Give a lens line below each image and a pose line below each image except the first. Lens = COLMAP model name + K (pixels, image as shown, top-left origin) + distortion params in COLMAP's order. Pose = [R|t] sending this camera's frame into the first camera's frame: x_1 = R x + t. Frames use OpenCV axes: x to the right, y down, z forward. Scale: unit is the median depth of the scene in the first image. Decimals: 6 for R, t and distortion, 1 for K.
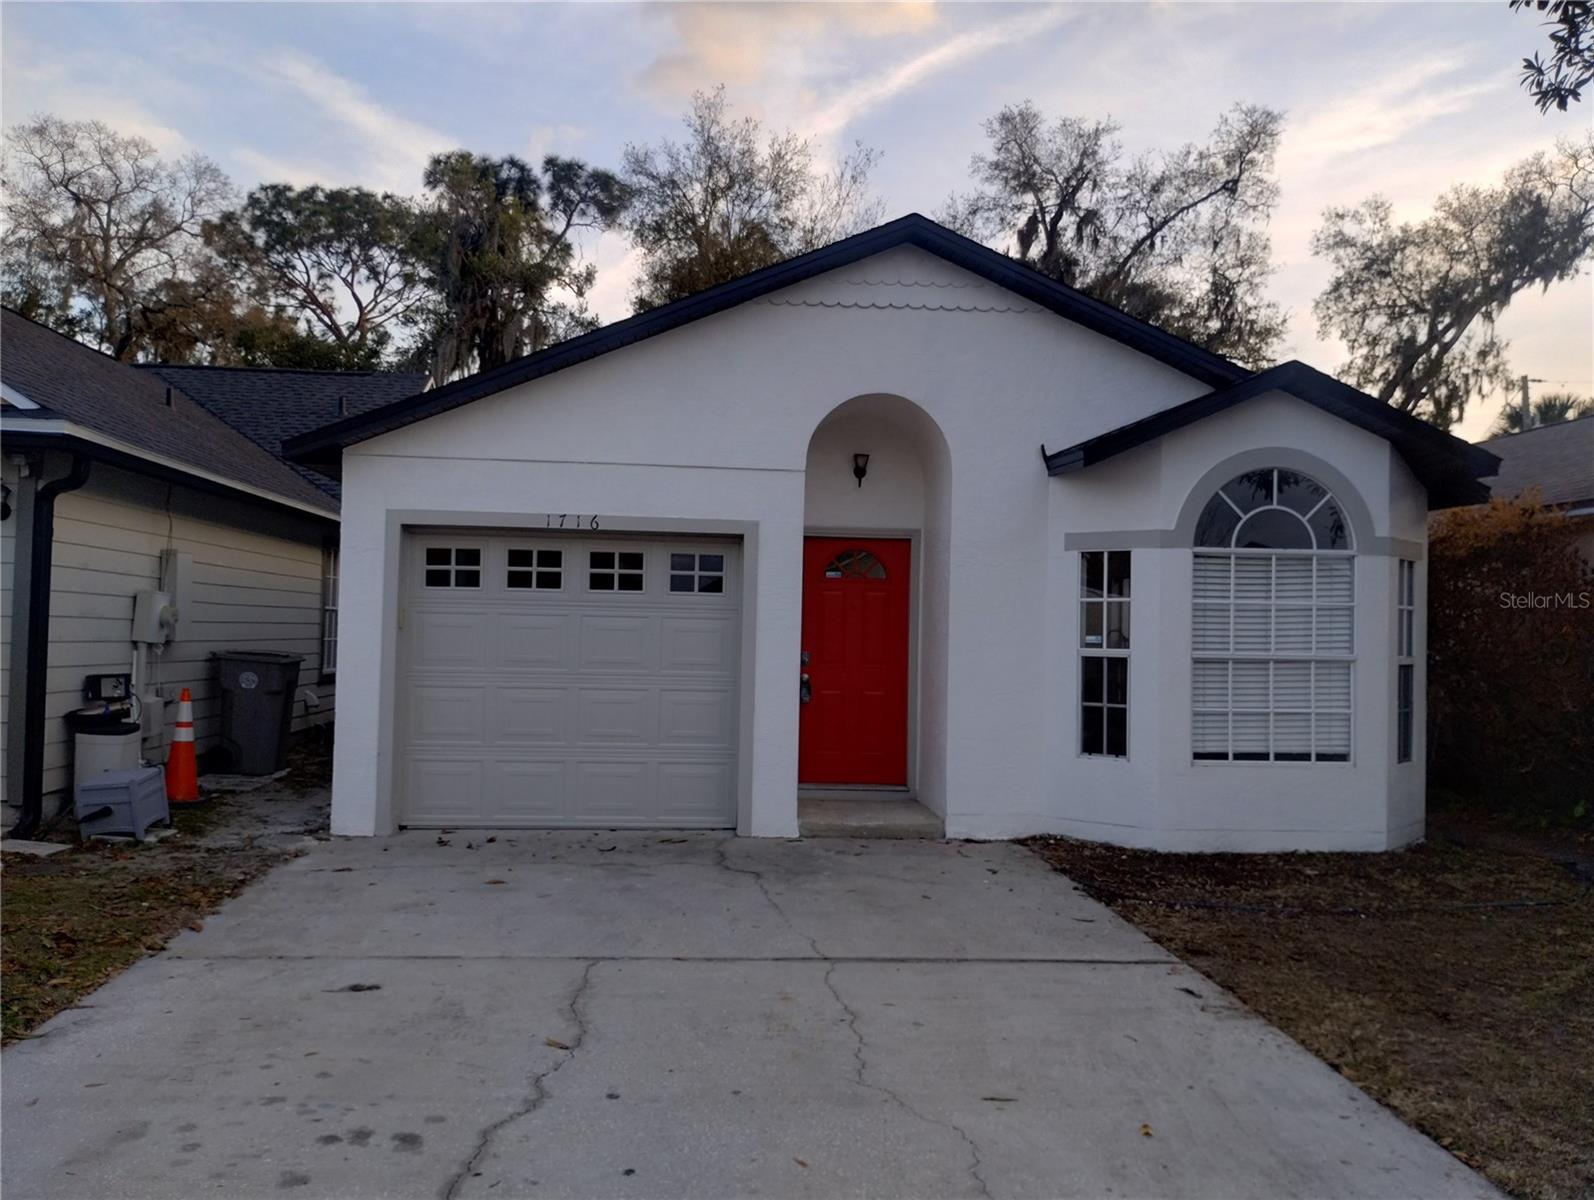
lens RADIAL K [[1331.1, 0, 793.1], [0, 1331.1, 583.9], [0, 0, 1]] dist [0.060375, -0.073792]
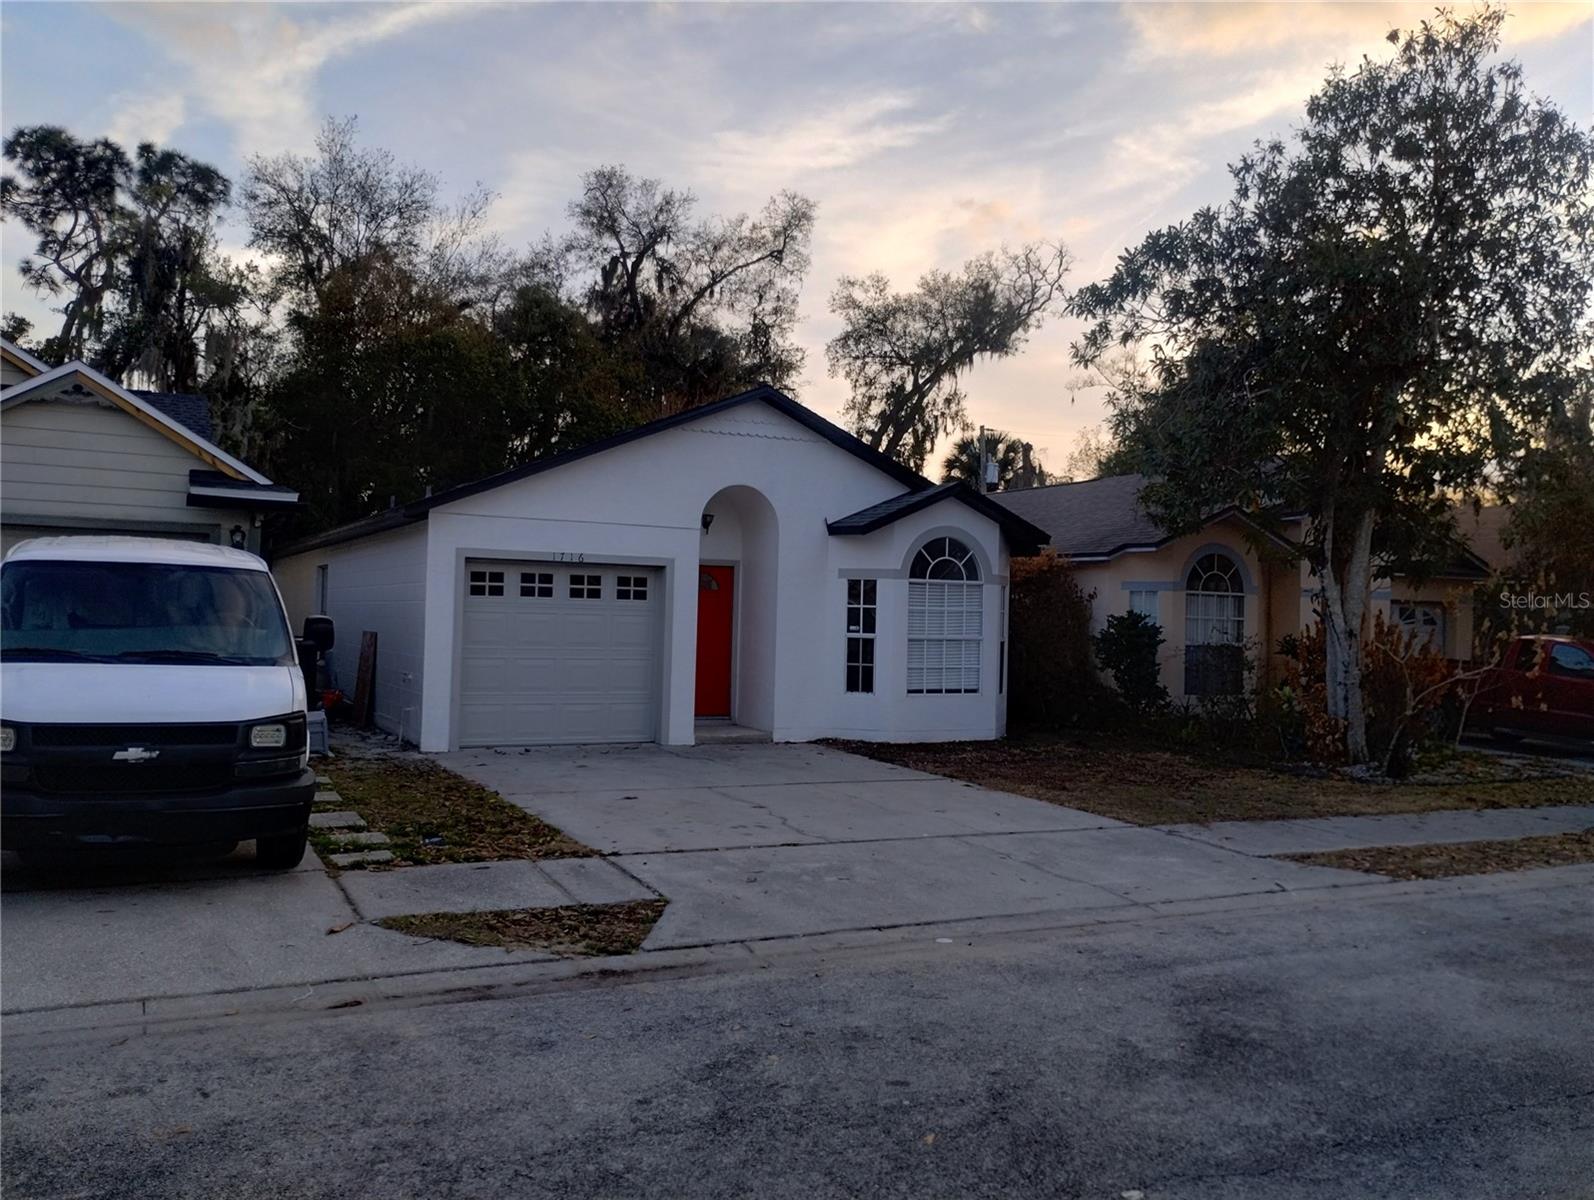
lens RADIAL K [[1318.2, 0, 791.1], [0, 1318.2, 578.2], [0, 0, 1]] dist [0.068753, -0.084618]
pose [[0.924814, 0.013651, 0.380174, -0.496166], [-0.018791, 0.999775, 0.009812, -0.039183], [-0.379954, -0.016218, 0.924863, -0.569439]]
